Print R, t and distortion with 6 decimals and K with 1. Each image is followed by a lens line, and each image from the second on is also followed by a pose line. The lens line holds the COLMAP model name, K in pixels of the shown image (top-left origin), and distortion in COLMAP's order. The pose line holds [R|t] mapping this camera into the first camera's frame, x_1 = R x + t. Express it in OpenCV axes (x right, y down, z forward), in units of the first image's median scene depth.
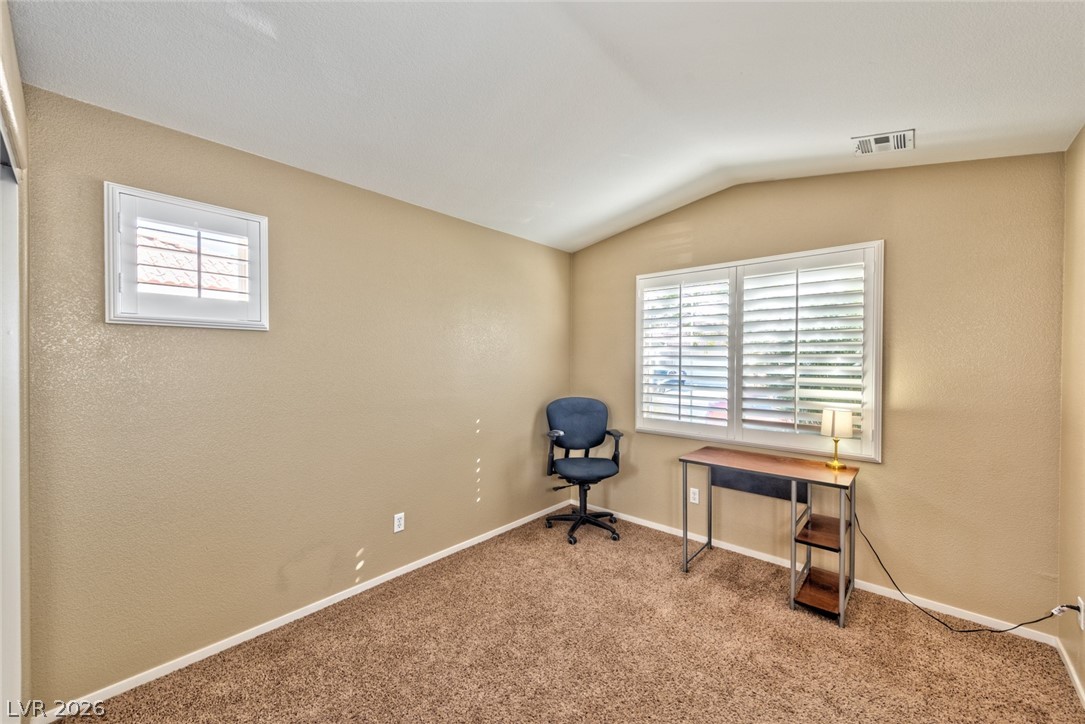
lens RADIAL K [[422.5, 0, 545.5], [0, 422.5, 364.3], [0, 0, 1]] dist [0.003149, 0.000114]
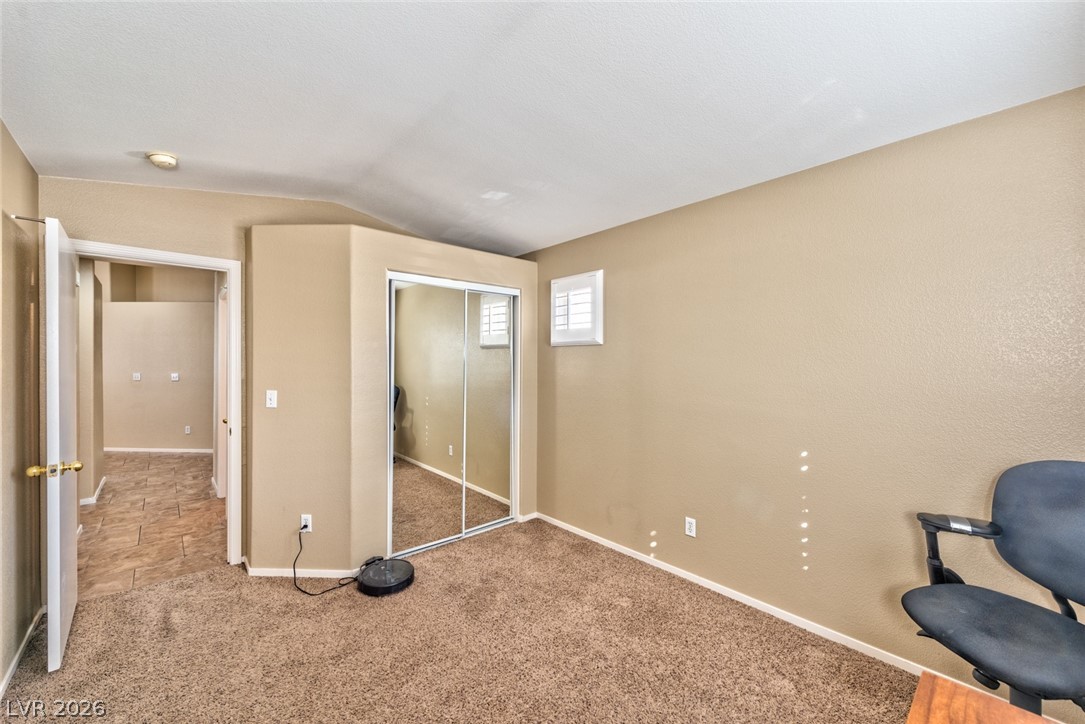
lens RADIAL K [[422.5, 0, 546.1], [0, 422.5, 360.3], [0, 0, 1]] dist [0.003149, 0.000114]
pose [[-0.107693, -0.003338, -0.994179, 0.731406], [-0.012245, 0.999923, -0.002031, -0.014538], [0.994109, 0.011955, -0.107725, 0.815446]]
